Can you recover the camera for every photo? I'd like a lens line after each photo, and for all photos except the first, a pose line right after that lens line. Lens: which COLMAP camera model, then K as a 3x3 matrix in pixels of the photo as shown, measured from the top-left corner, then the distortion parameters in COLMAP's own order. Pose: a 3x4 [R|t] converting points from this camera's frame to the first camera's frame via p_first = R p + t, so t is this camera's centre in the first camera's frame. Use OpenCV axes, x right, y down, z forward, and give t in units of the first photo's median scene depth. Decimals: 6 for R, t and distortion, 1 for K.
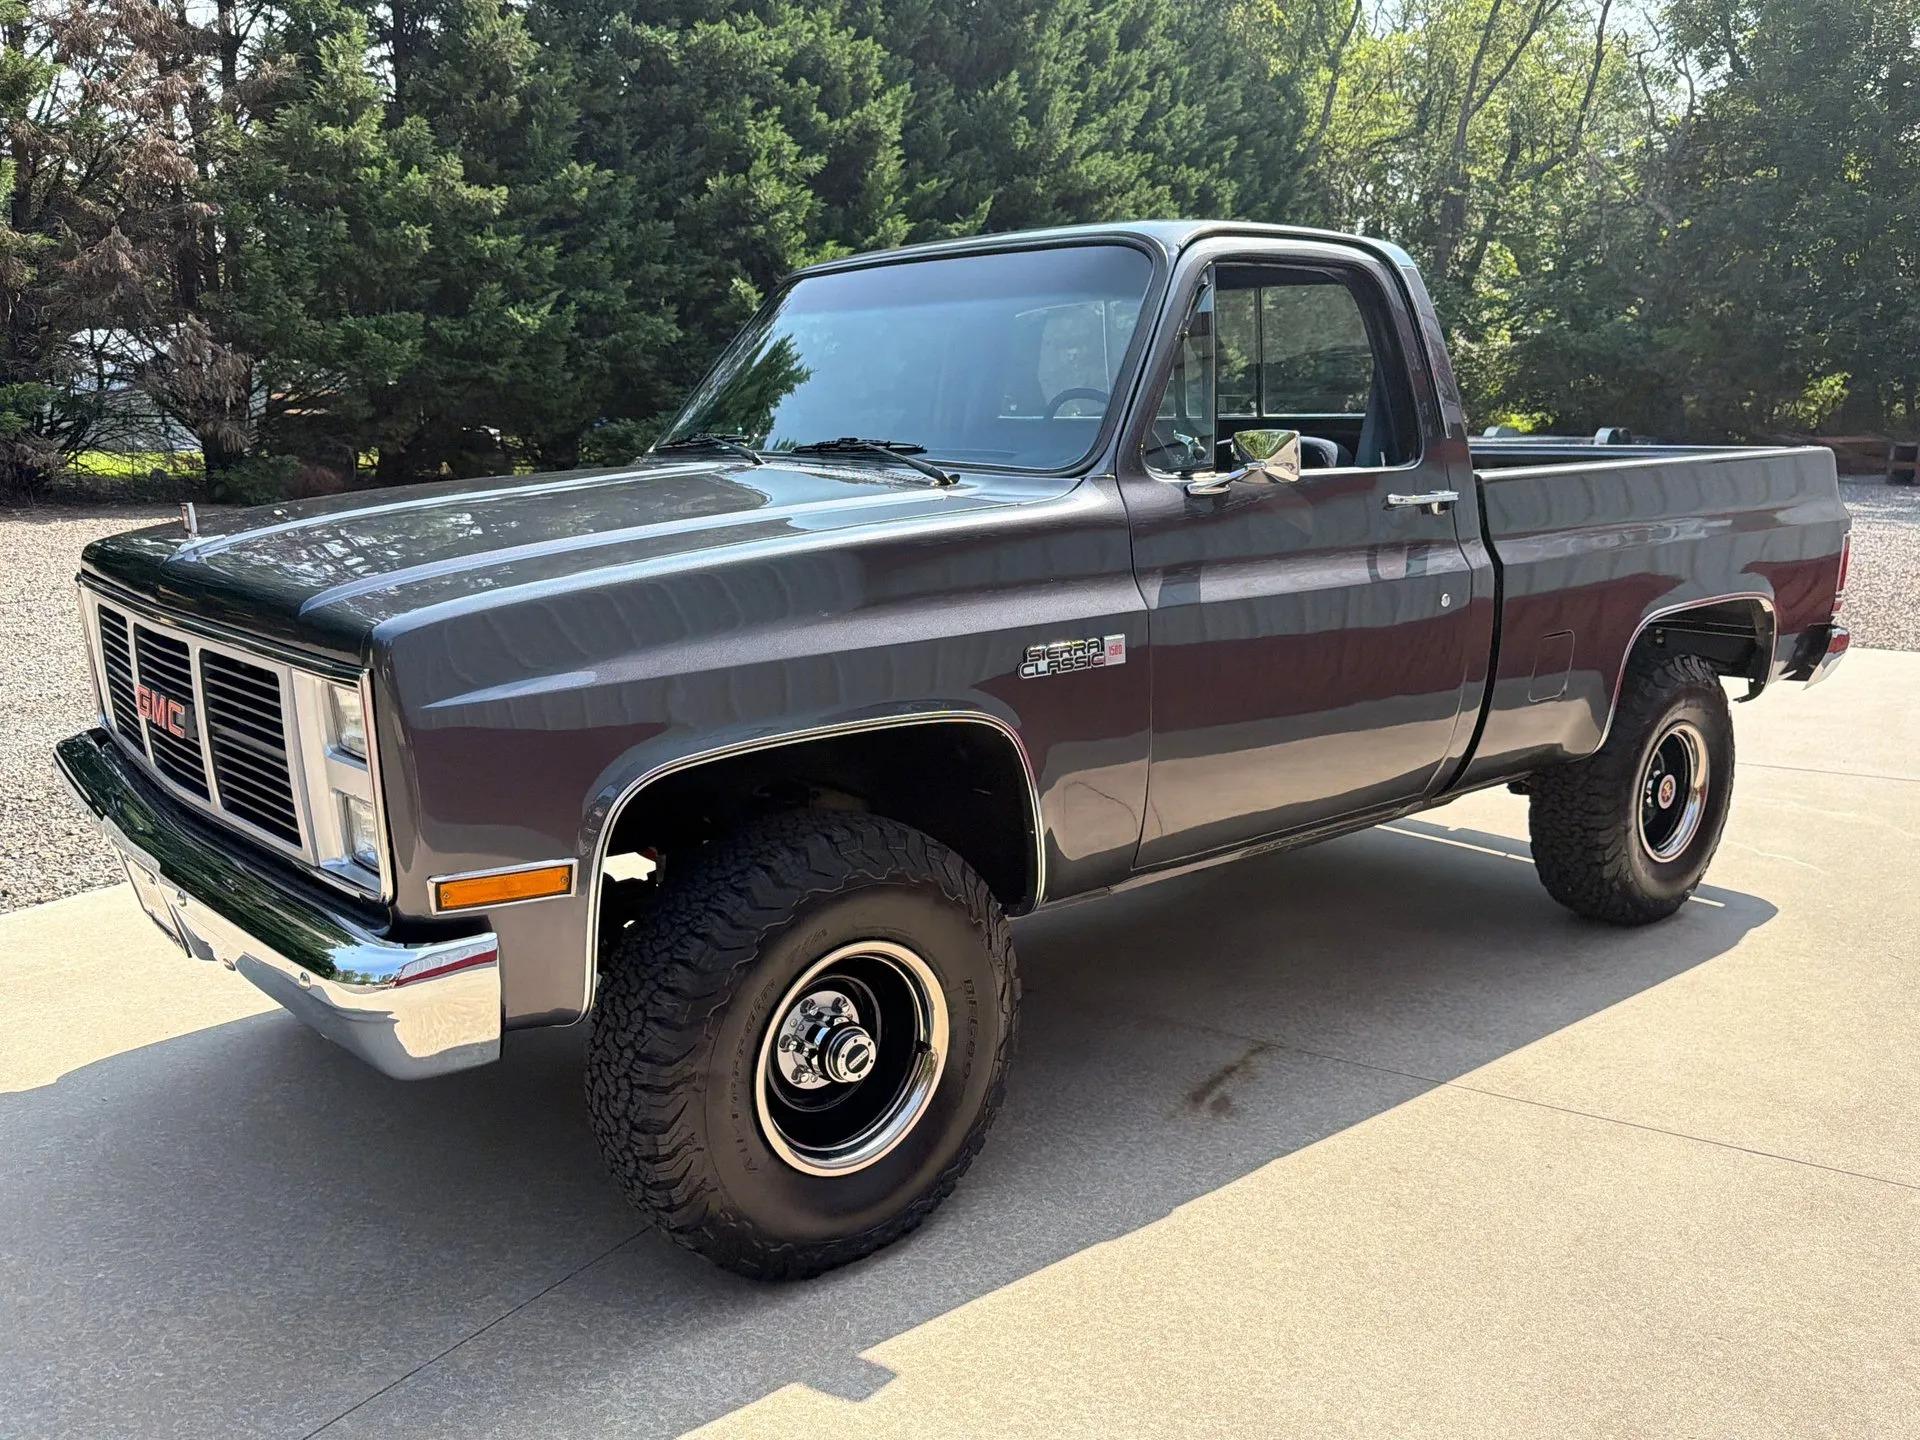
lens RADIAL K [[1591.0, 0, 954.8], [0, 1591.0, 688.1], [0, 0, 1]] dist [0.053575, -0.077890]
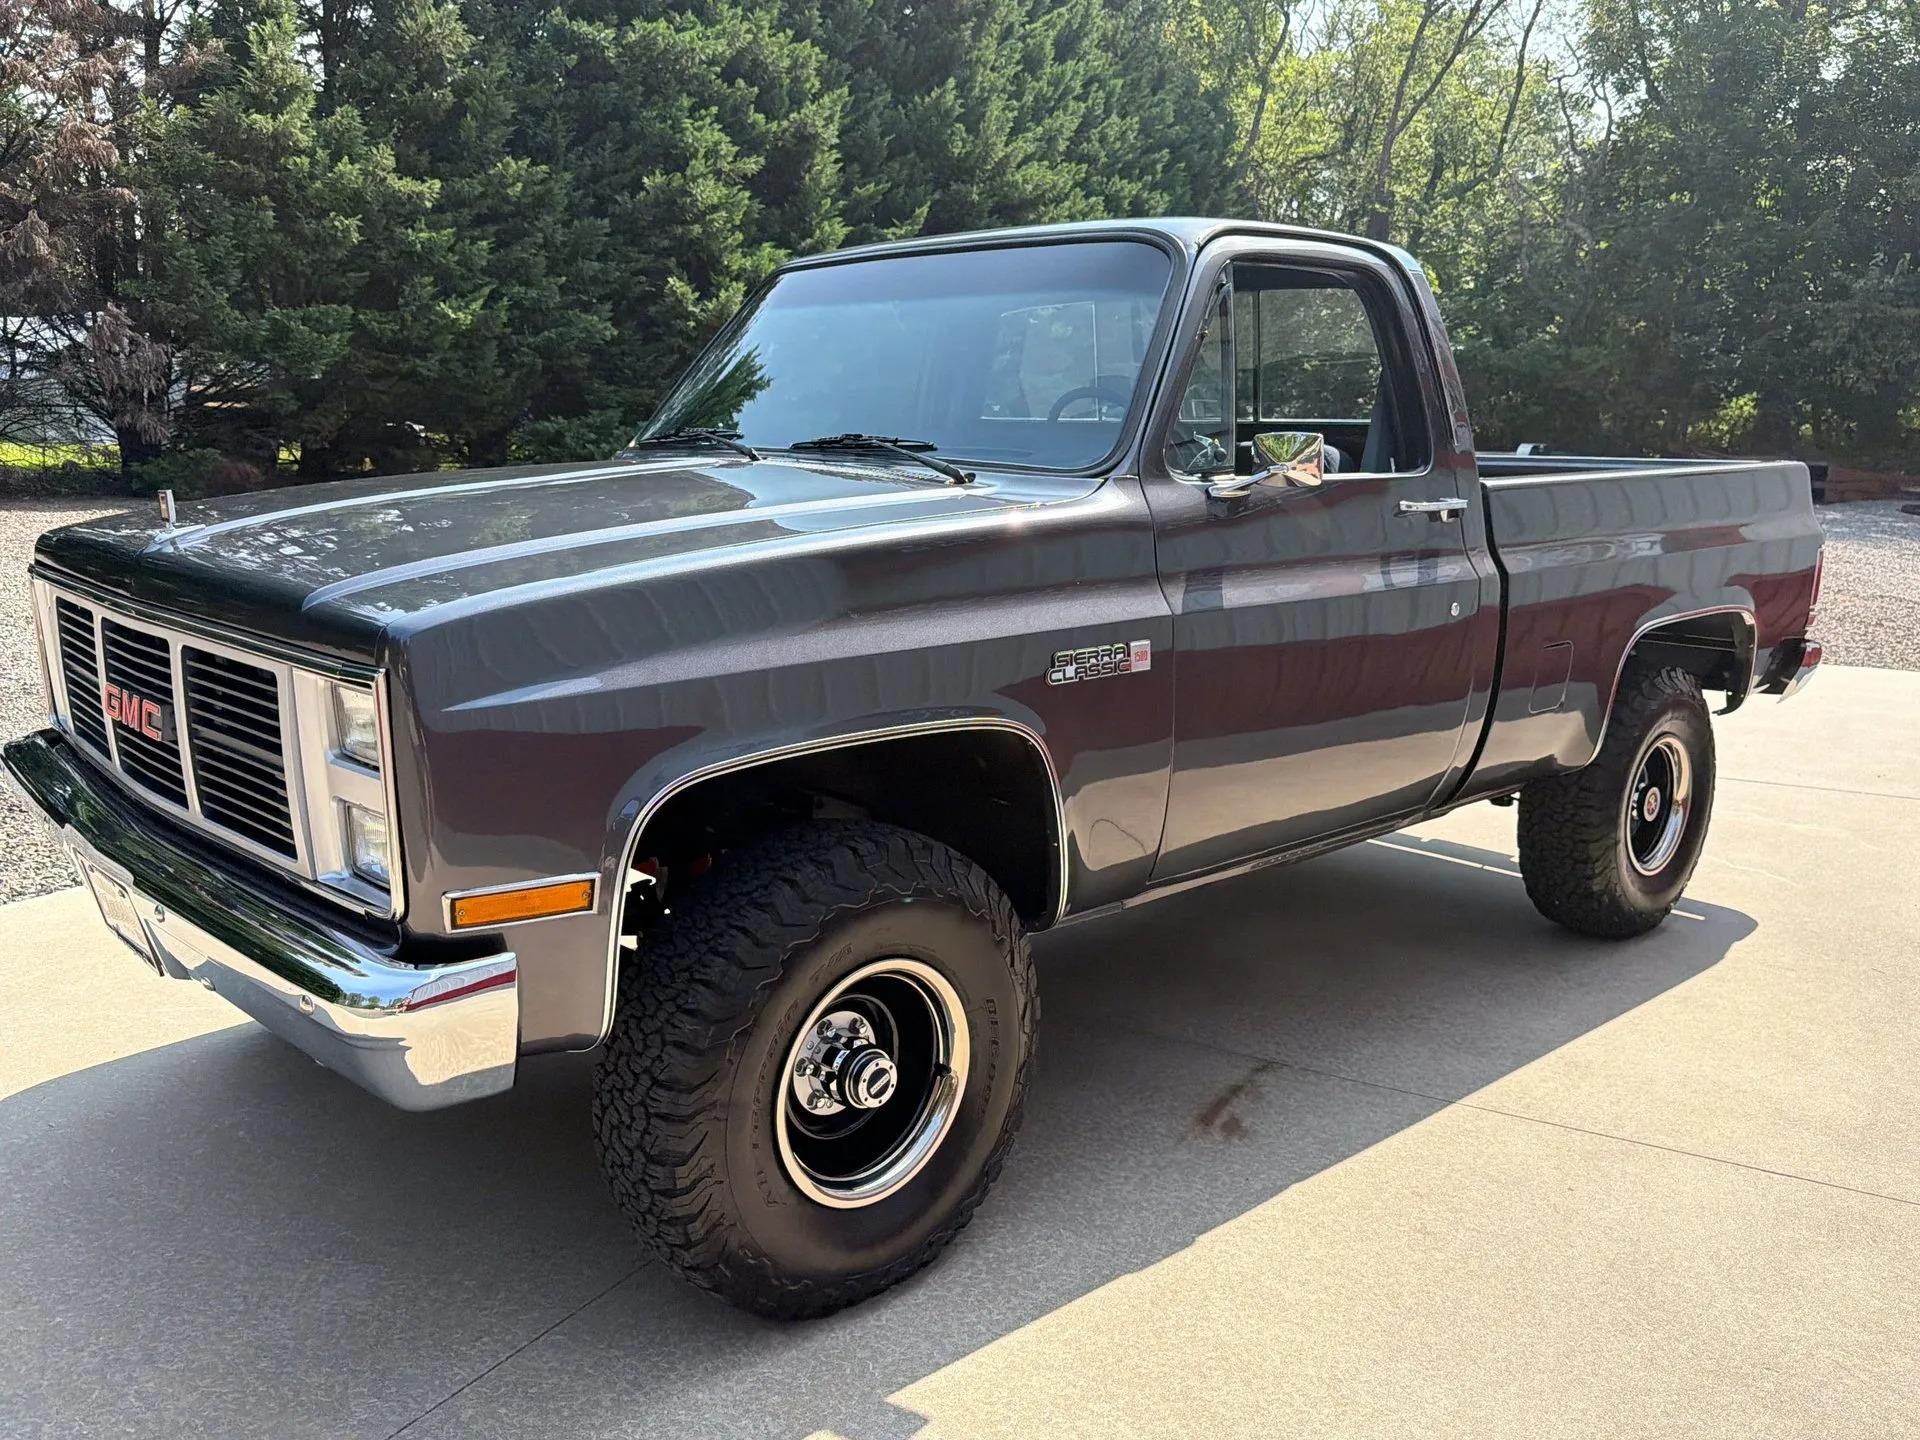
lens RADIAL K [[1591.0, 0, 954.5], [0, 1591.0, 668.2], [0, 0, 1]] dist [0.053575, -0.077890]
pose [[0.998762, 0.009430, 0.048841, -0.039407], [-0.008667, 0.999837, -0.015821, -0.000296], [-0.048982, 0.015378, 0.998681, 0.026169]]
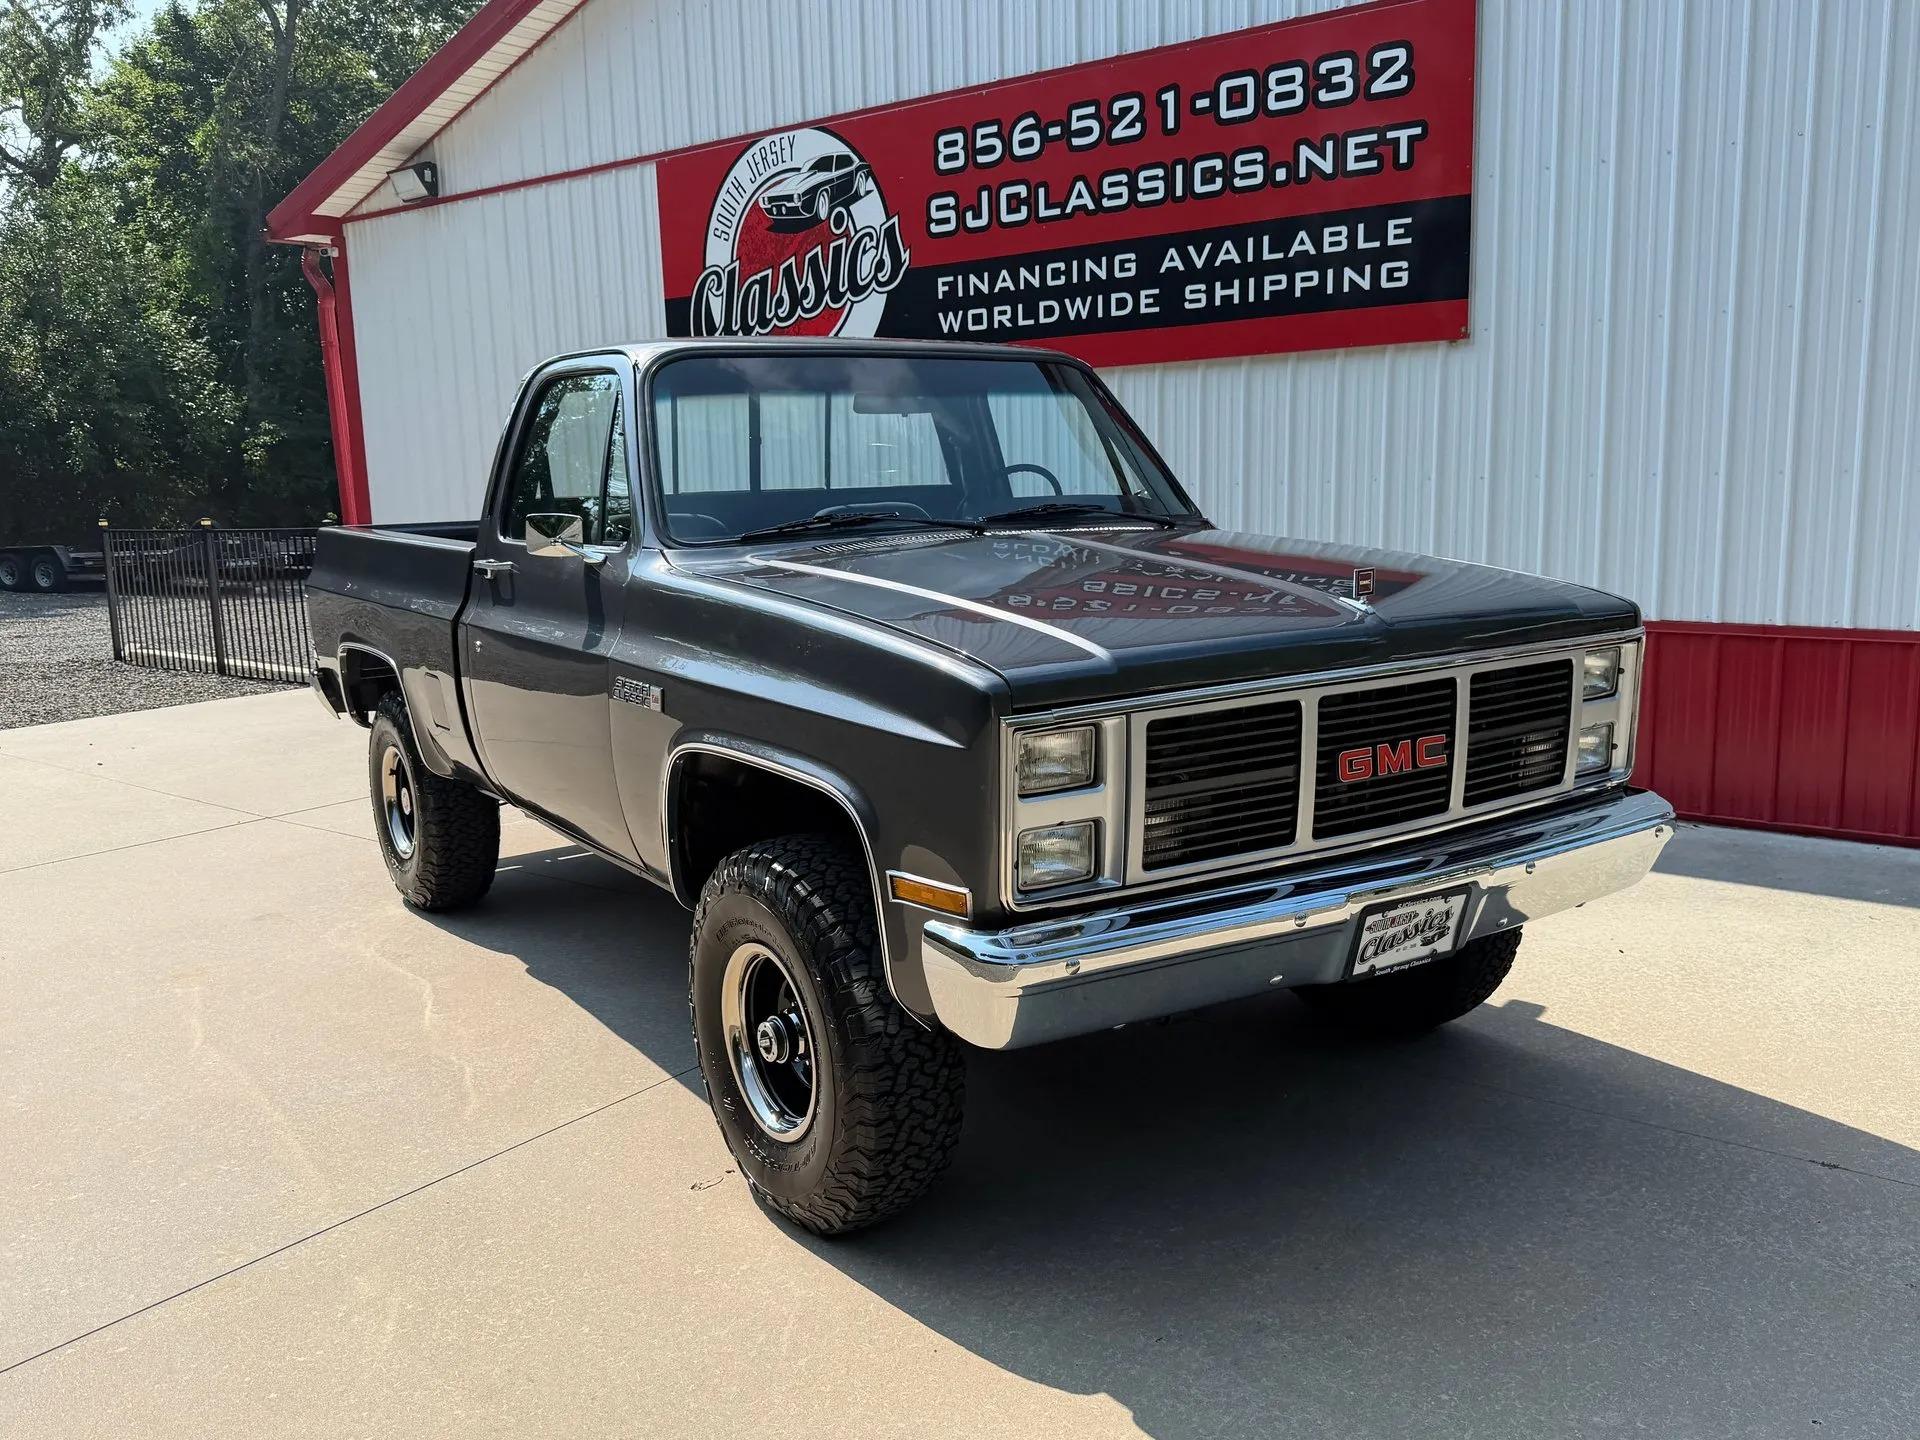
lens RADIAL K [[1591.0, 0, 949.7], [0, 1591.0, 722.5], [0, 0, 1]] dist [0.053575, -0.077890]
pose [[0.103995, -0.164131, 0.980941, -0.998499], [0.200062, 0.969582, 0.141021, -0.139207], [-0.974249, 0.181583, 0.133668, 0.727235]]
